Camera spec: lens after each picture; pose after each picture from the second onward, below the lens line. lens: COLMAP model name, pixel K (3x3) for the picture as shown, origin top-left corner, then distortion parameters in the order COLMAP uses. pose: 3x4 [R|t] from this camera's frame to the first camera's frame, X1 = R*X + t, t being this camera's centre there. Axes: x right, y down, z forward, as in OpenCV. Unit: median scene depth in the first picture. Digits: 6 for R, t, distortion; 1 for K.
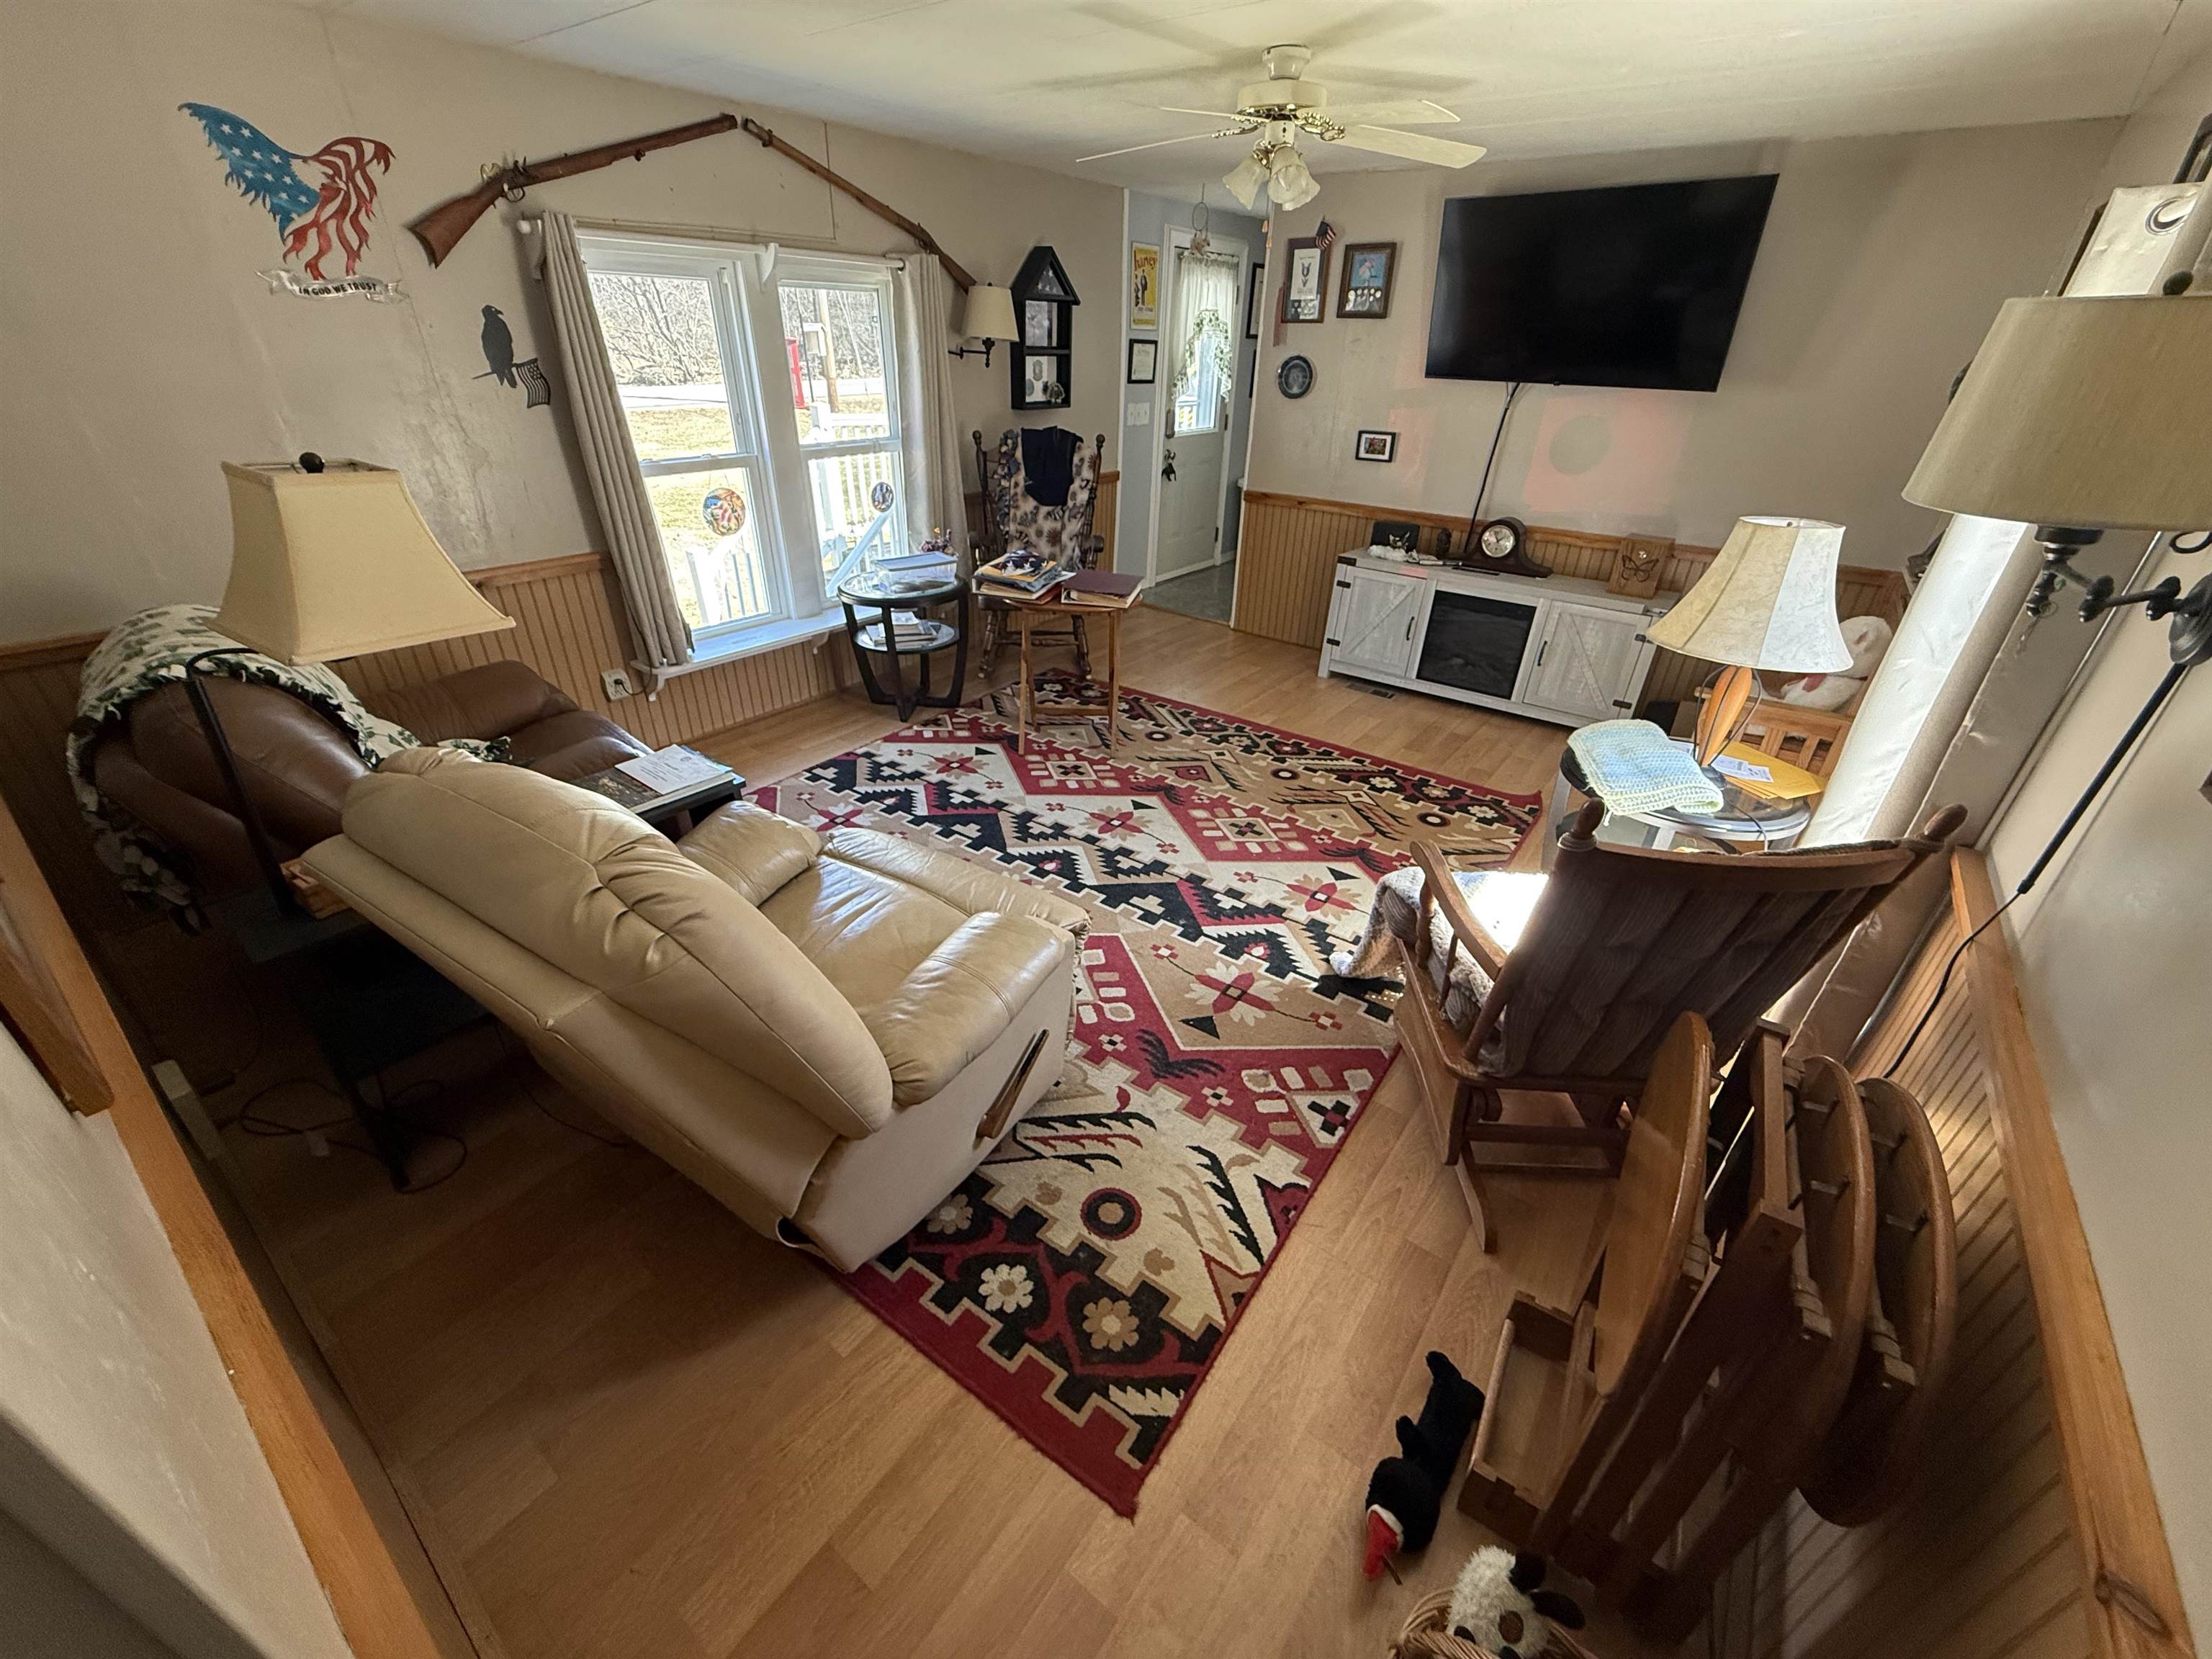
lens RADIAL K [[879.6, 0, 1099.9], [0, 879.6, 845.0], [0, 0, 1]] dist [0.000870, -0.000097]
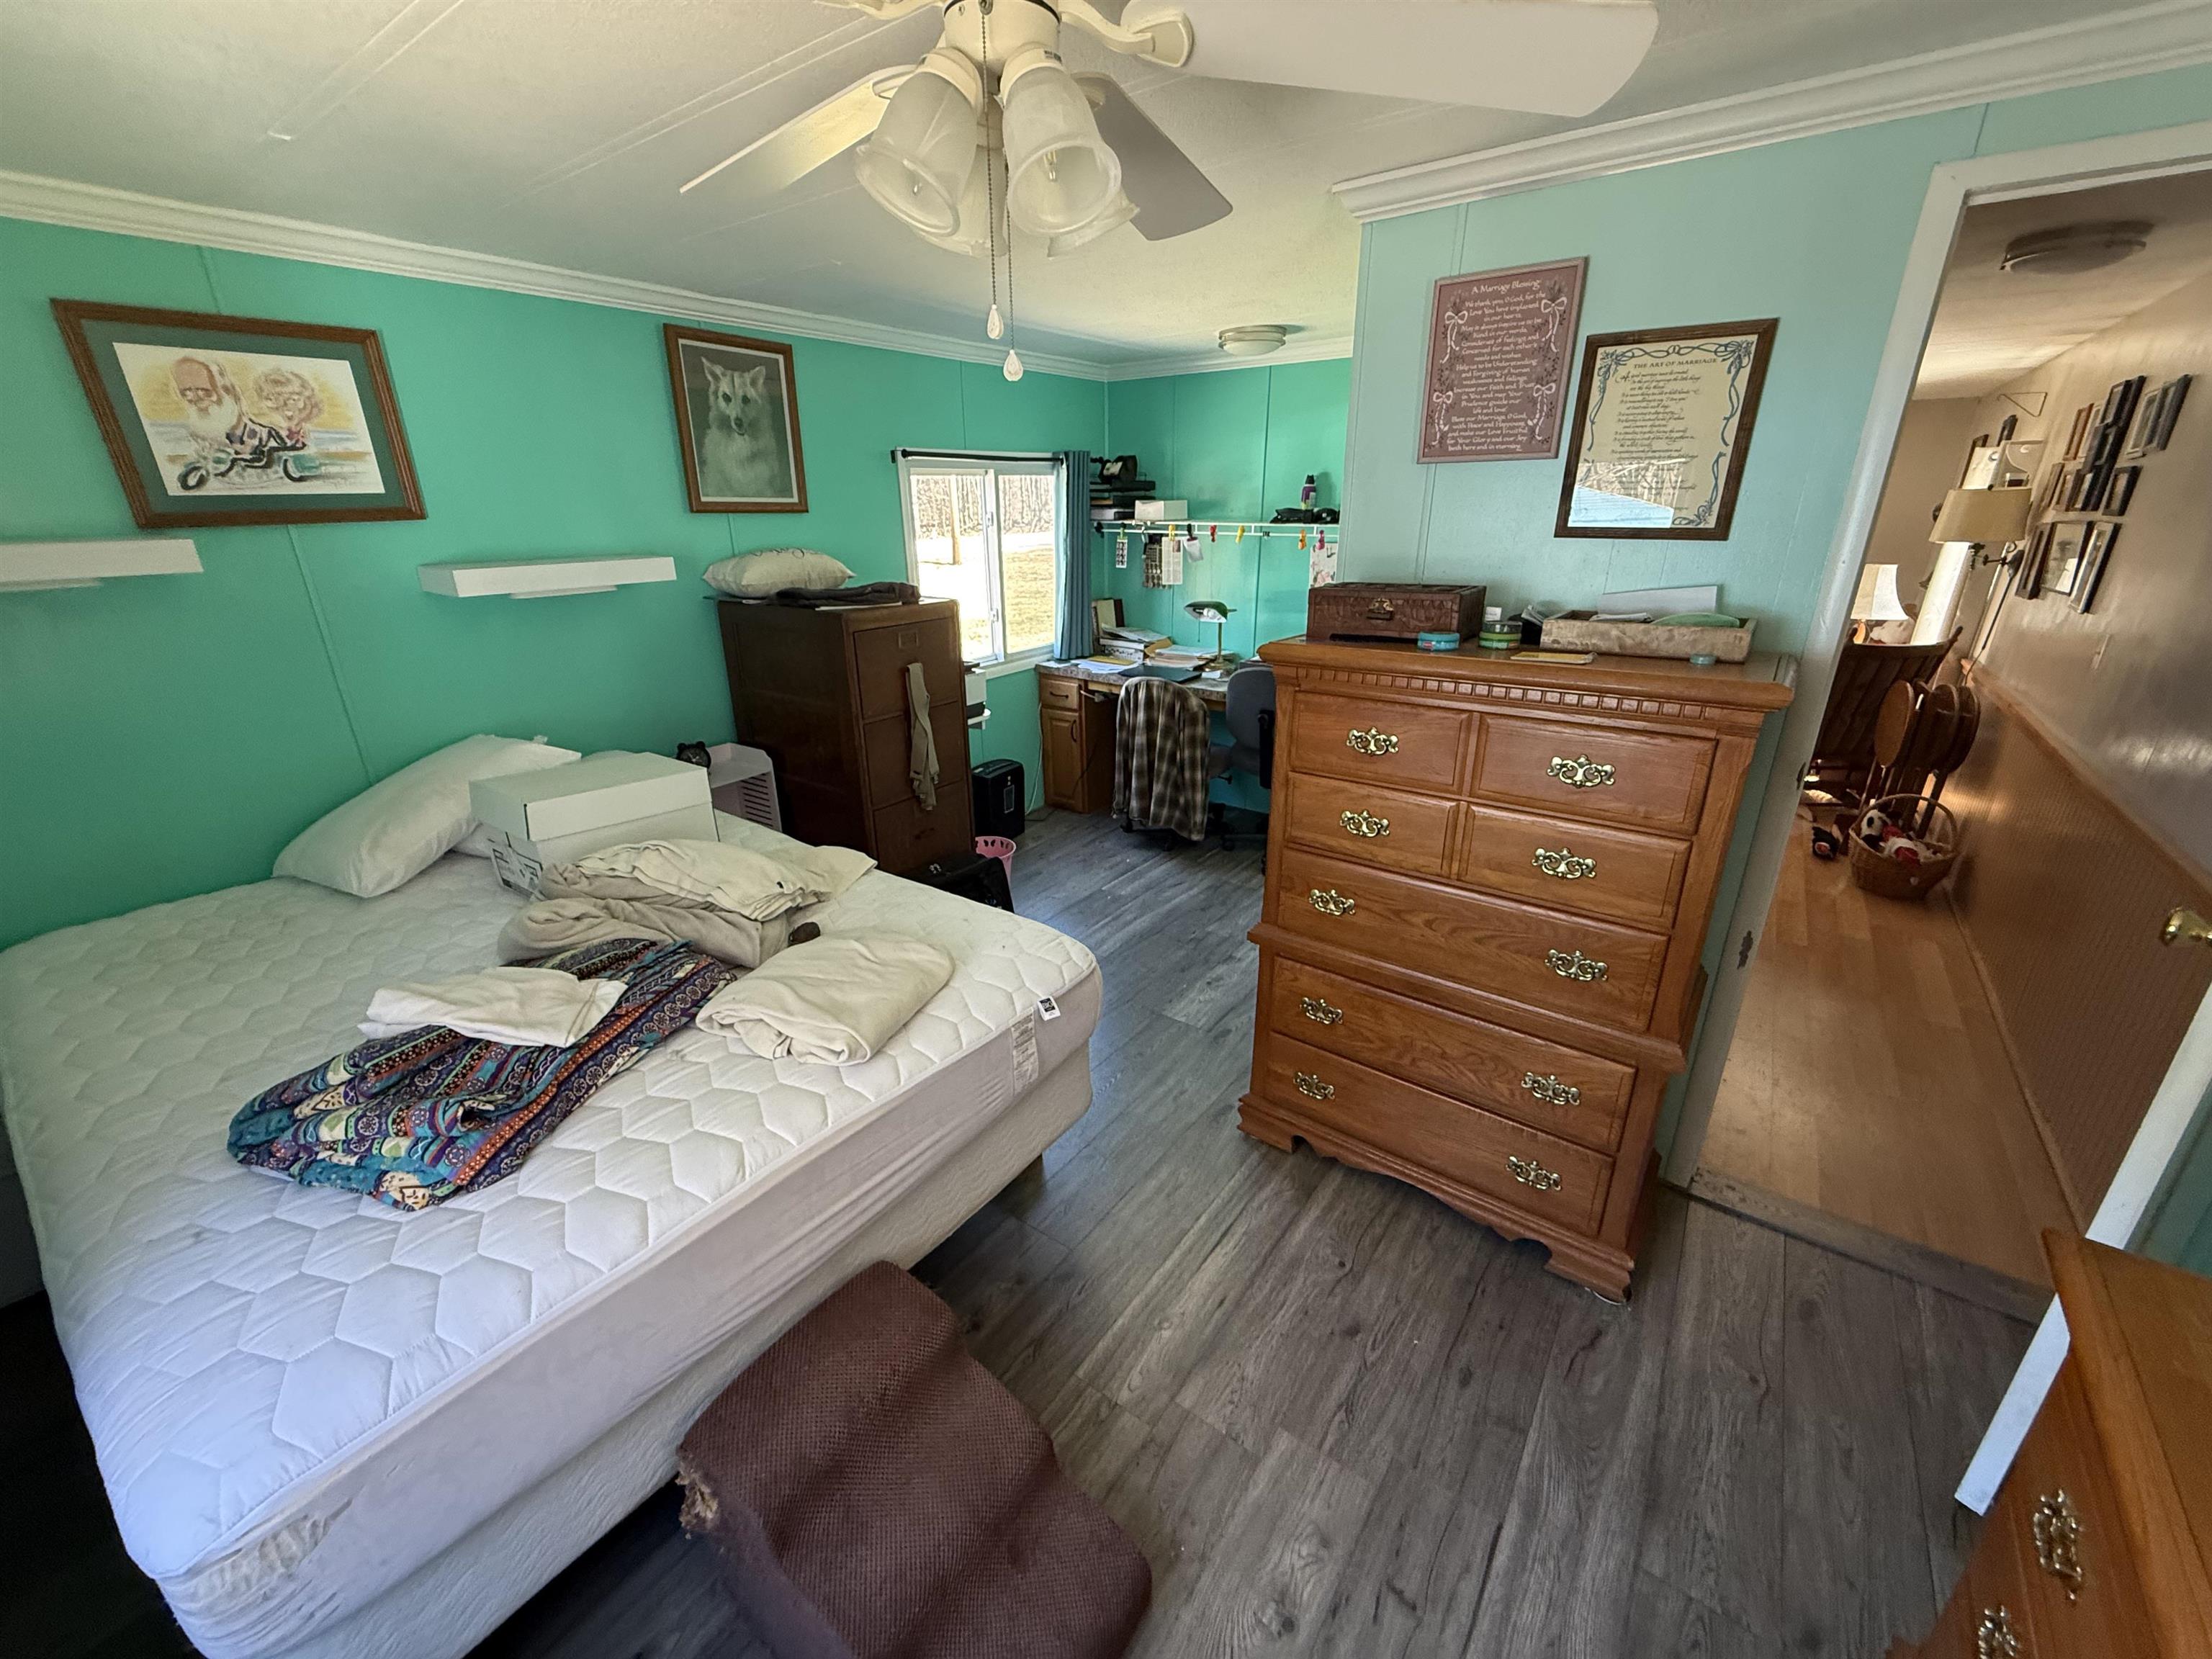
lens RADIAL K [[879.6, 0, 1102.8], [0, 879.6, 820.8], [0, 0, 1]] dist [0.000870, -0.000097]
pose [[0.999808, -0.018302, 0.007069, -2.294096], [0.019224, 0.985856, -0.166489, 1.158060], [-0.003922, 0.166593, 0.986018, -2.139185]]
